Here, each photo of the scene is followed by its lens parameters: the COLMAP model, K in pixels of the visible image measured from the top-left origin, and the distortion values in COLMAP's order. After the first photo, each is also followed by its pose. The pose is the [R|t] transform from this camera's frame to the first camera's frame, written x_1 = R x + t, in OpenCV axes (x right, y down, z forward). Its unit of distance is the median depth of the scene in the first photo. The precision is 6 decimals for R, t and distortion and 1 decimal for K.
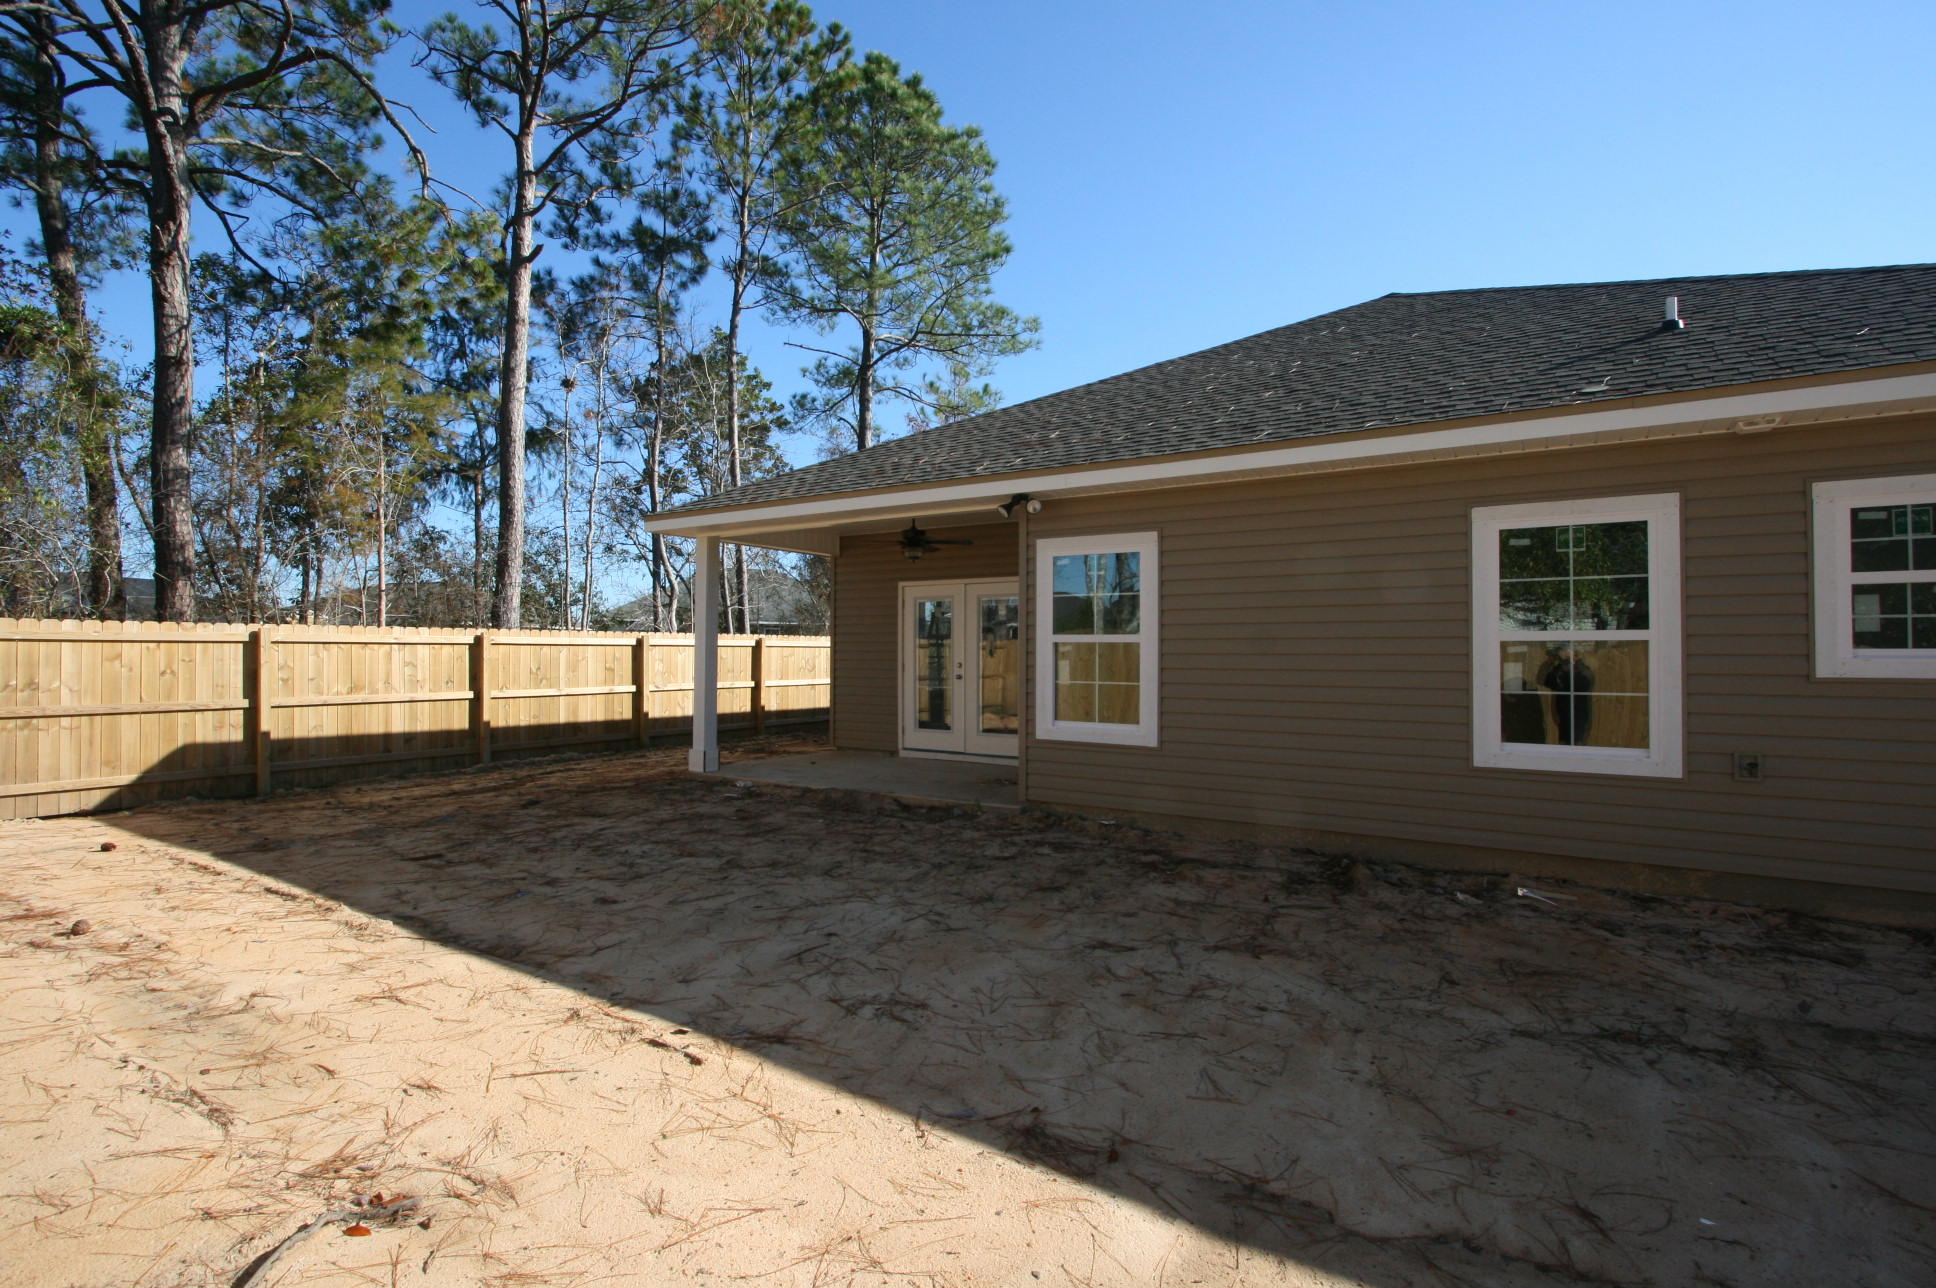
lens RADIAL K [[901.4, 0, 962.0], [0, 901.4, 641.3], [0, 0, 1]] dist [-0.022415, 0.004509]
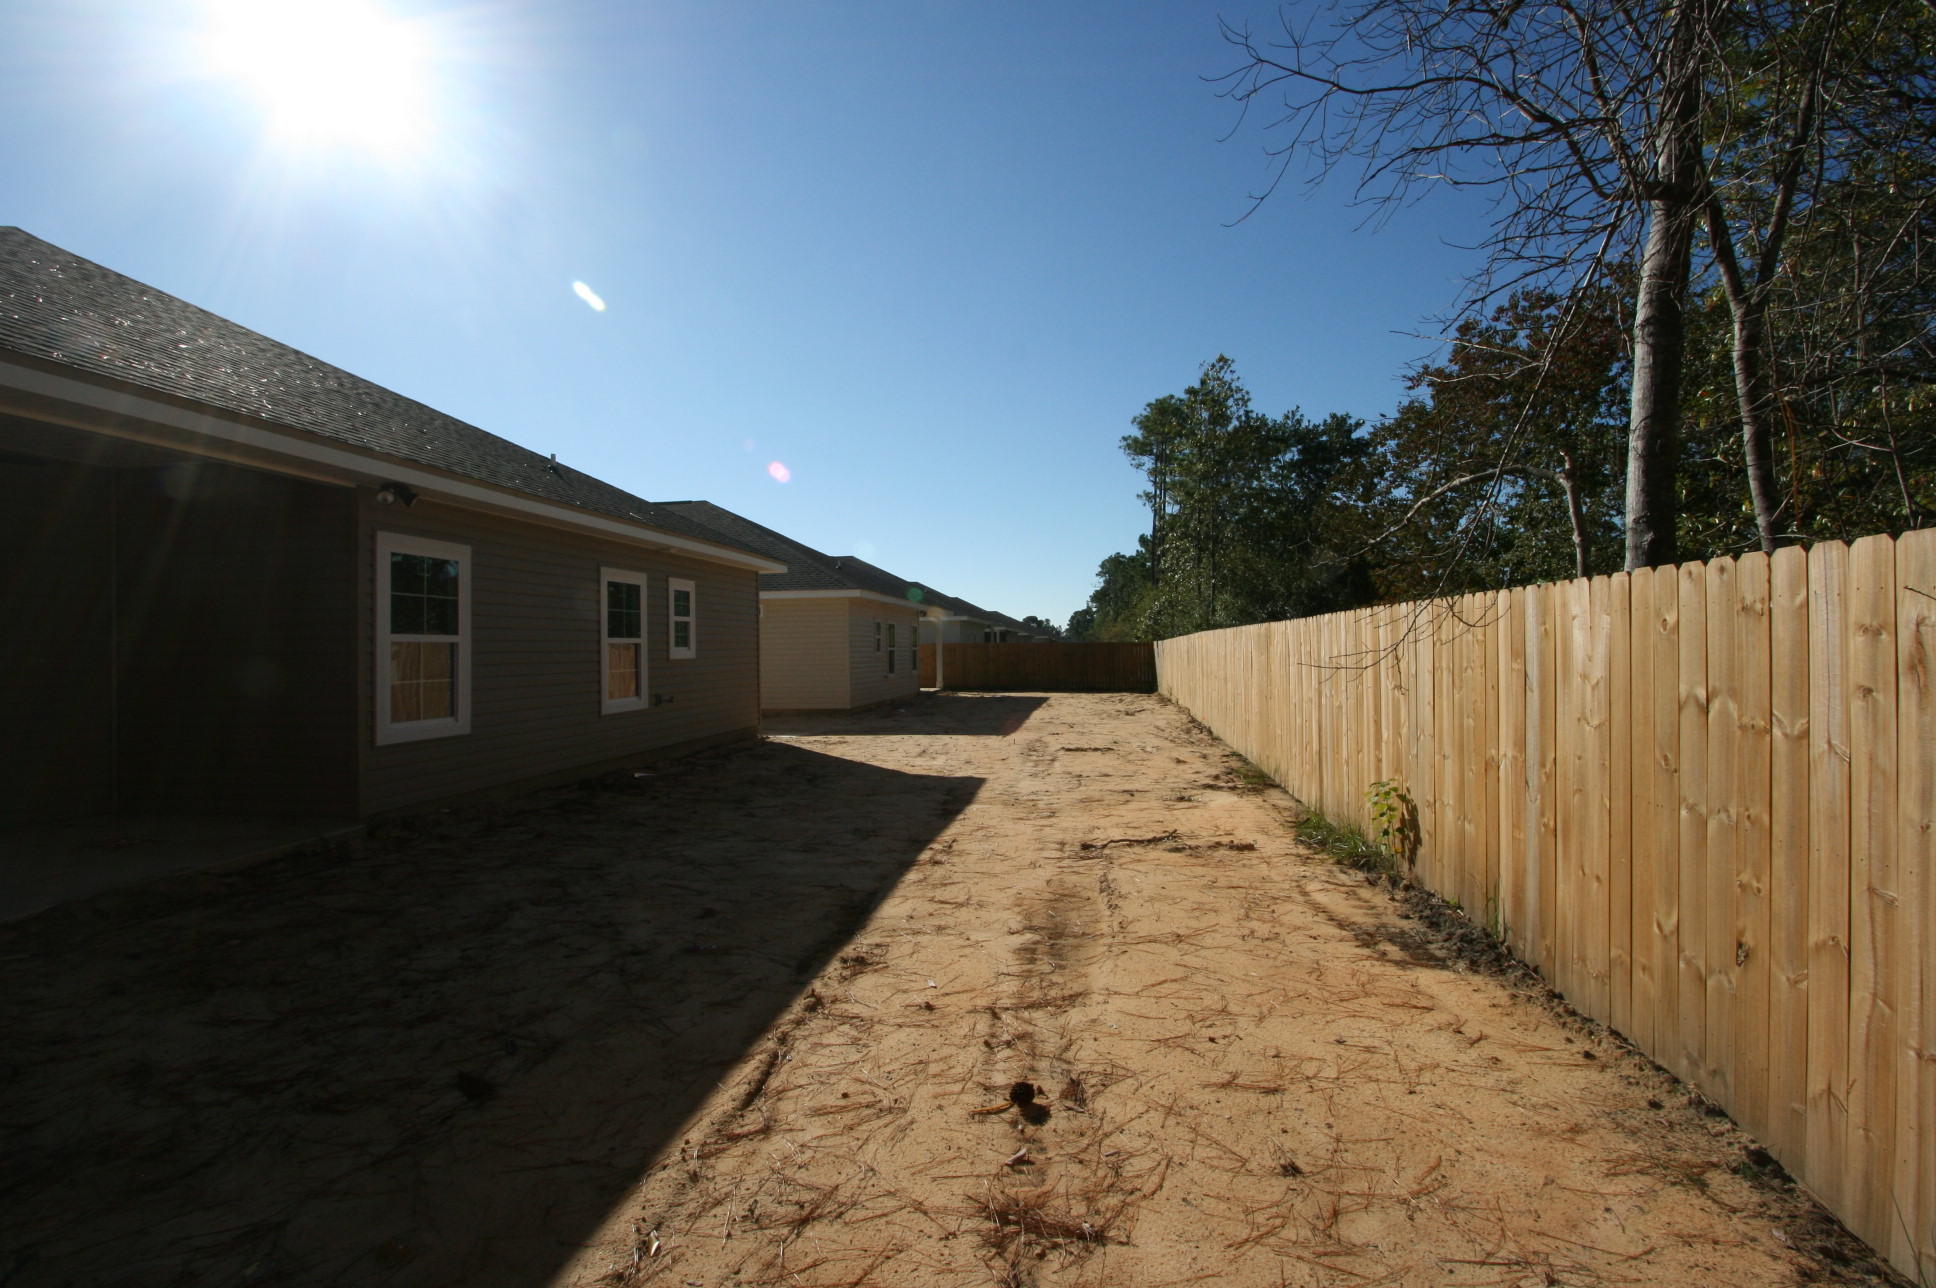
lens RADIAL K [[901.4, 0, 962.0], [0, 901.4, 641.3], [0, 0, 1]] dist [-0.022415, 0.004509]
pose [[-0.423886, 0.004270, 0.905706, -0.810370], [-0.005326, 0.999960, -0.007207, 0.003408], [-0.905700, -0.007879, -0.423846, 0.683508]]
